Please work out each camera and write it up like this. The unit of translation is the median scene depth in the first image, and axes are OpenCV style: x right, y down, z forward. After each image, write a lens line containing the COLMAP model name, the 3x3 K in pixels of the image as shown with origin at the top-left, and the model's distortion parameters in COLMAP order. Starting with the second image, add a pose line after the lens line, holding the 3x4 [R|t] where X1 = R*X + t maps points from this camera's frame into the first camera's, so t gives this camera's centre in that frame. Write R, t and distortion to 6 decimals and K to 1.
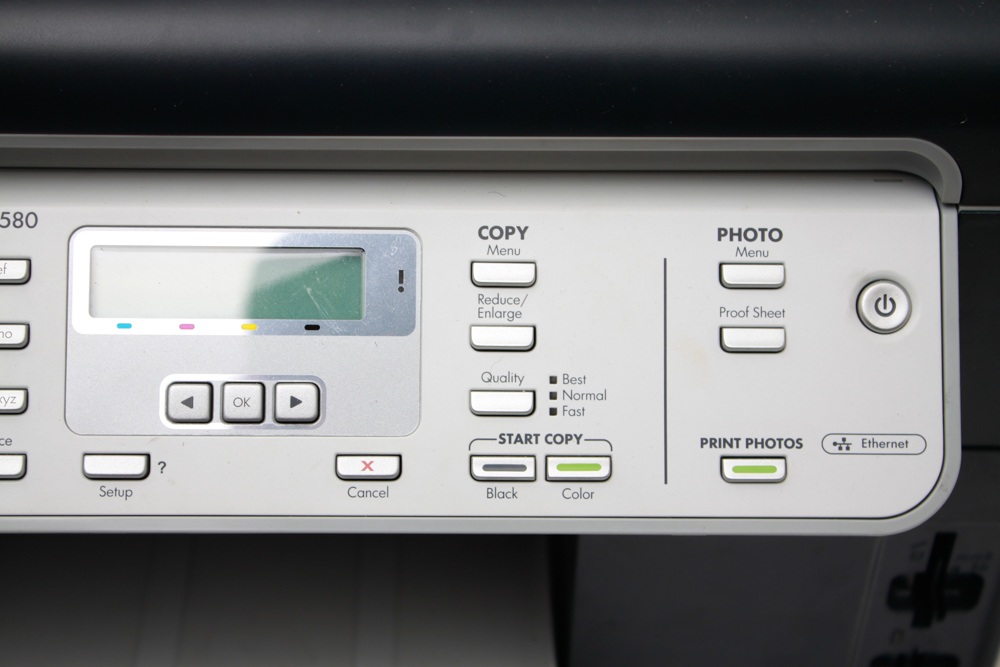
lens RADIAL K [[2019.7, 0, 500.0], [0, 2019.7, 333.5], [0, 0, 1]] dist [0.001426, -0.026003]
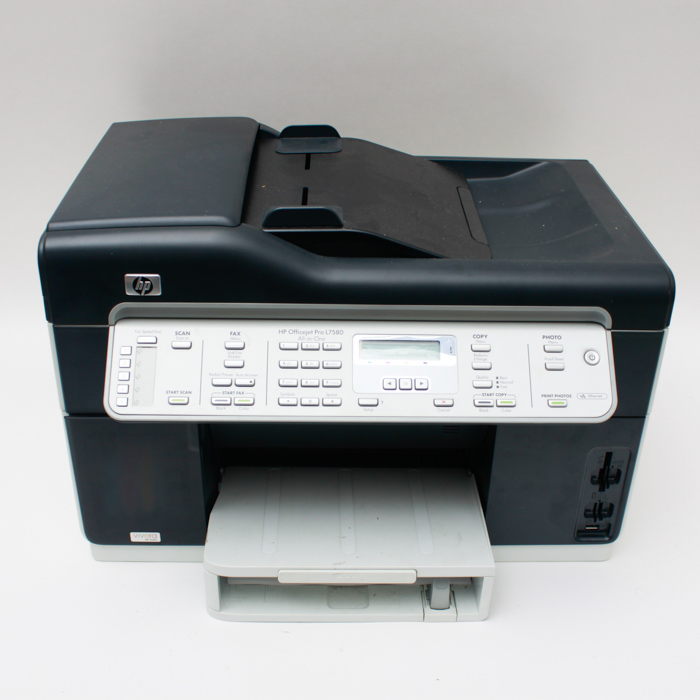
lens RADIAL K [[1014.4, 0, 350.0], [0, 1014.4, 350.0], [0, 0, 1]] dist [-0.133195, 0.015704]
pose [[0.999676, 0.000985, 0.025452, -0.261415], [0.005756, 0.964670, -0.263399, 0.420244], [-0.024812, 0.263460, 0.964351, -0.629322]]
